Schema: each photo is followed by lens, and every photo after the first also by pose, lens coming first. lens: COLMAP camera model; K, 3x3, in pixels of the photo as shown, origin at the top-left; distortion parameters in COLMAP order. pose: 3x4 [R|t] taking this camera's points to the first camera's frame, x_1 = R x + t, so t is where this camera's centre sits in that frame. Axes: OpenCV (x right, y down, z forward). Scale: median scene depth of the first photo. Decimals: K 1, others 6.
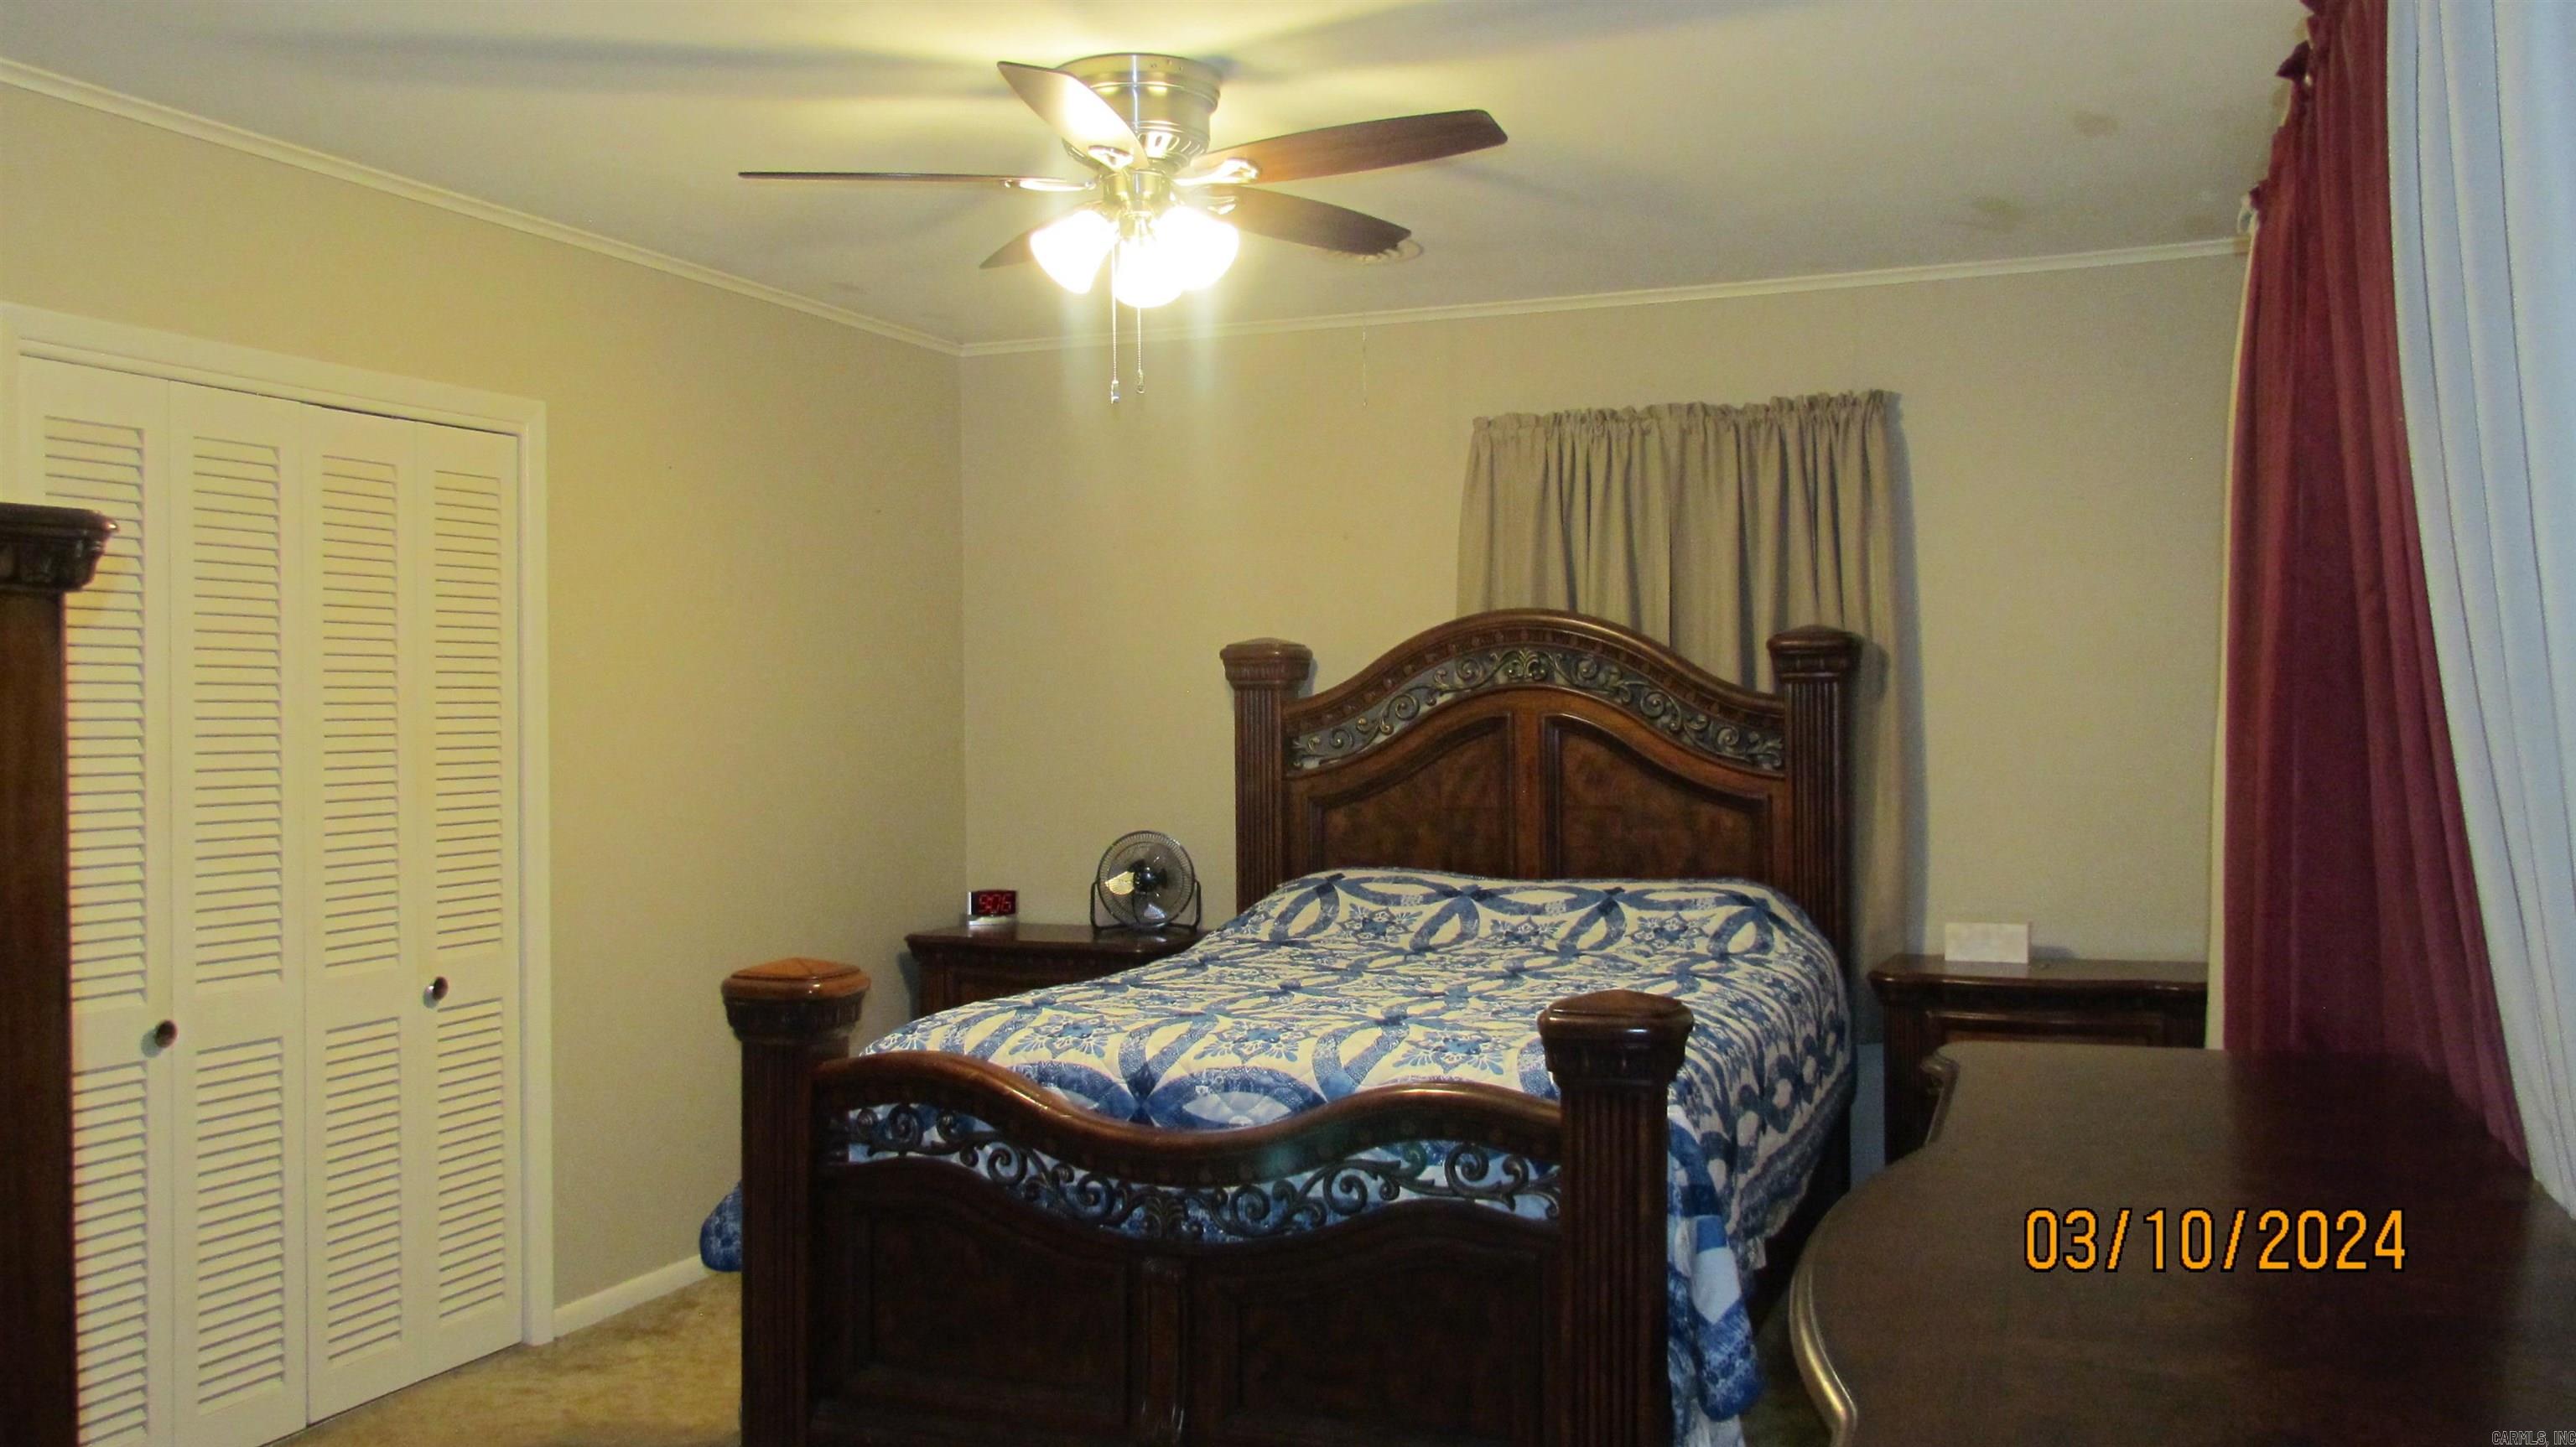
lens RADIAL K [[2129.9, 0, 1306.6], [0, 2129.9, 737.0], [0, 0, 1]] dist [-0.051182, 0.087035]
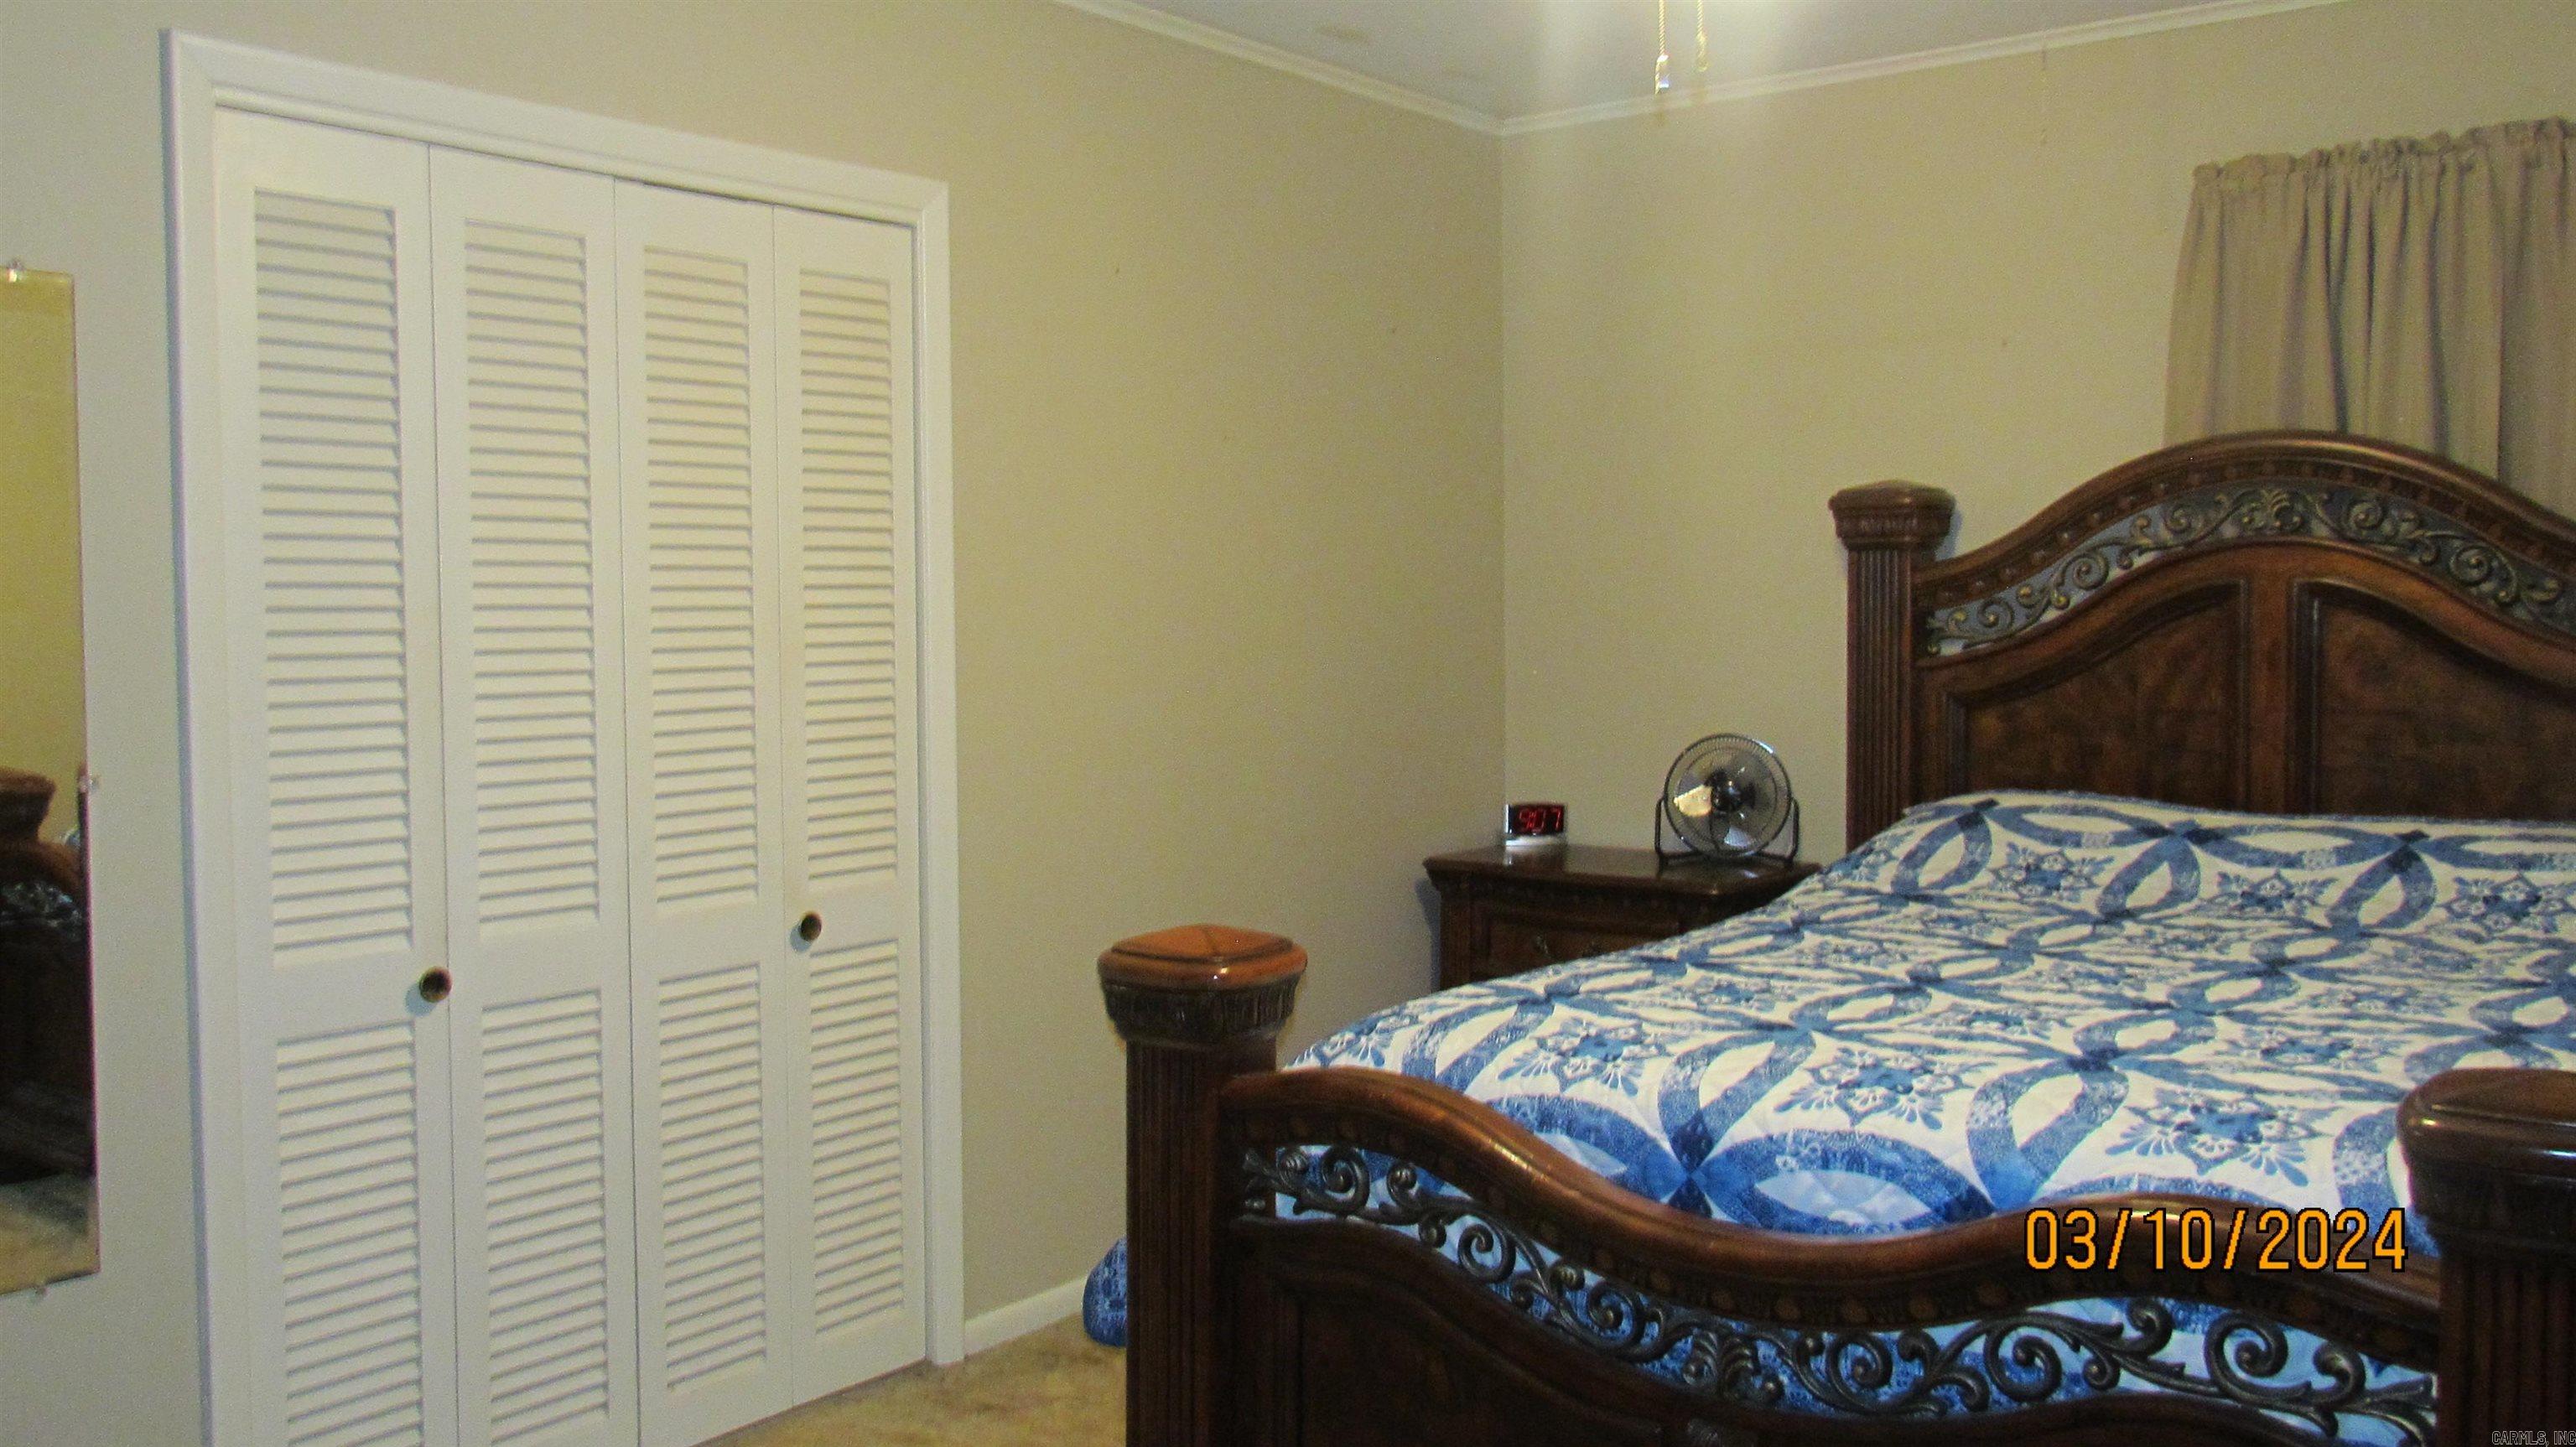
lens RADIAL K [[2129.9, 0, 1306.6], [0, 2129.9, 737.0], [0, 0, 1]] dist [-0.051182, 0.087035]
pose [[0.960319, 0.015902, -0.278452, -0.009402], [0.000331, 0.998308, 0.058151, 0.000606], [0.278905, -0.055936, 0.958688, 0.278084]]
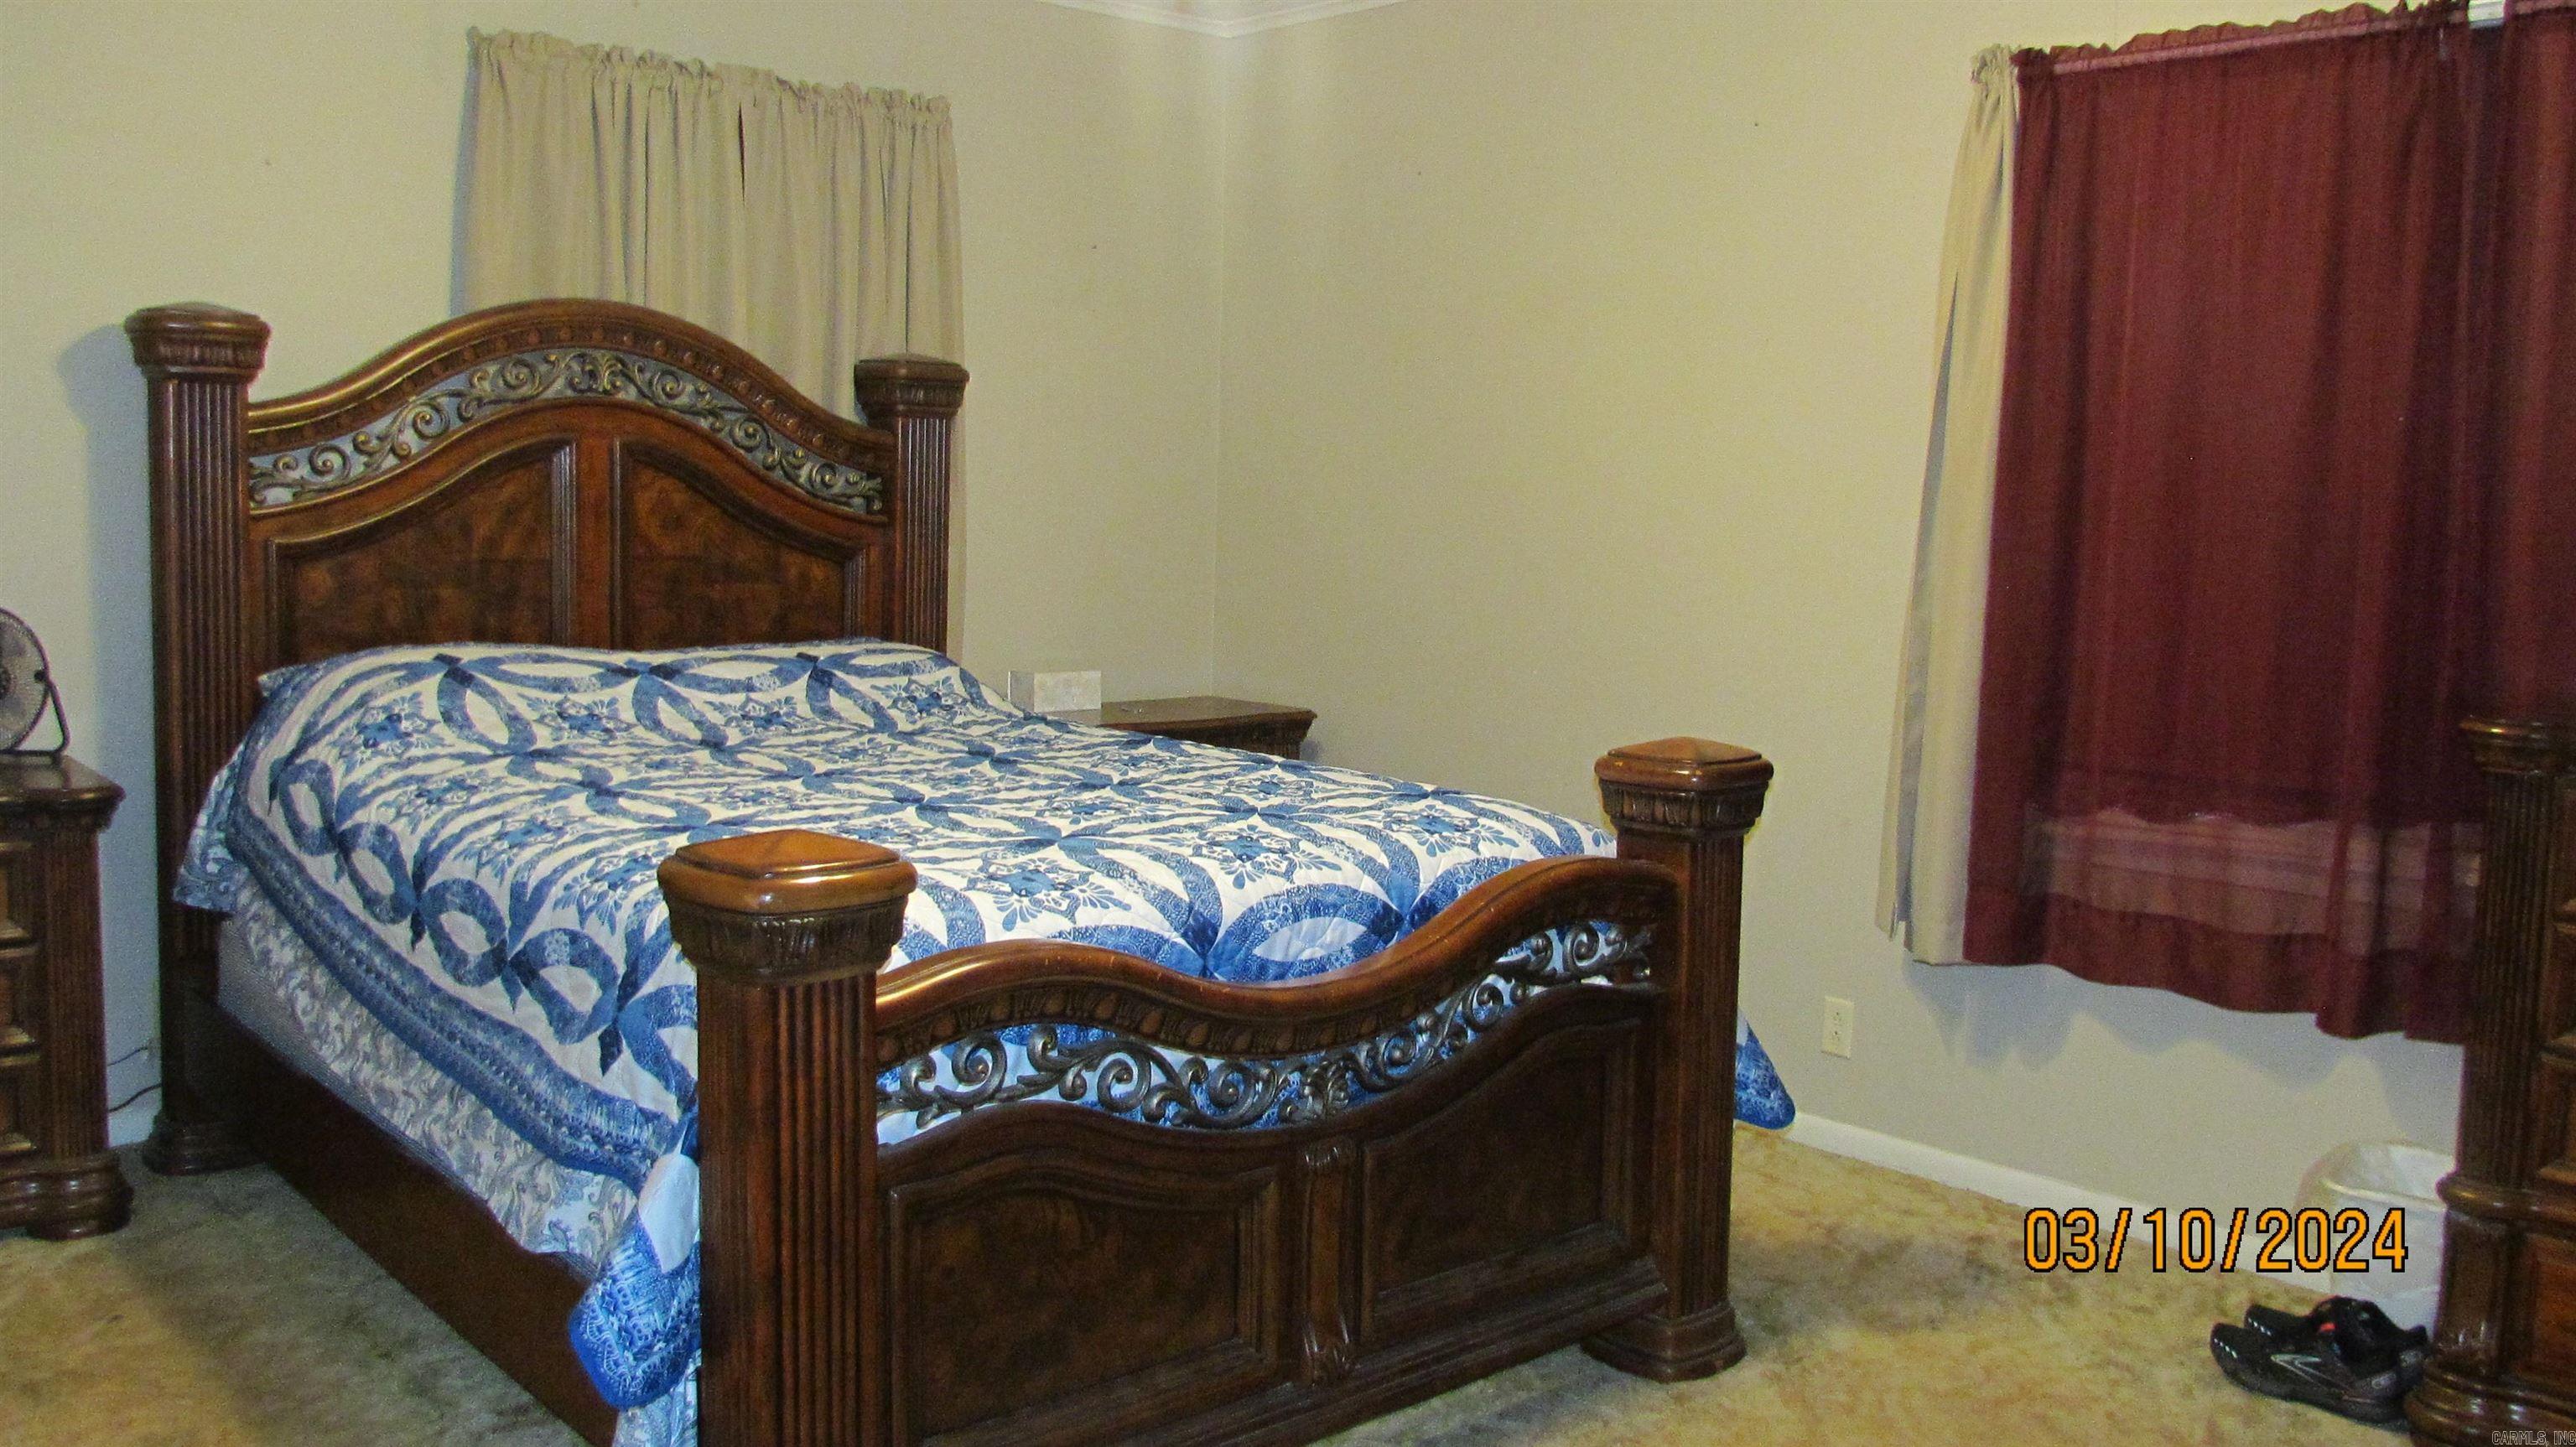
lens RADIAL K [[2102.8, 0, 1293.2], [0, 2102.8, 711.9], [0, 0, 1]] dist [0.003191, 0.003835]
pose [[0.440243, -0.071830, 0.895001, -0.574395], [-0.027235, 0.995268, 0.093274, 0.012448], [-0.897466, -0.065439, 0.436203, 0.519191]]
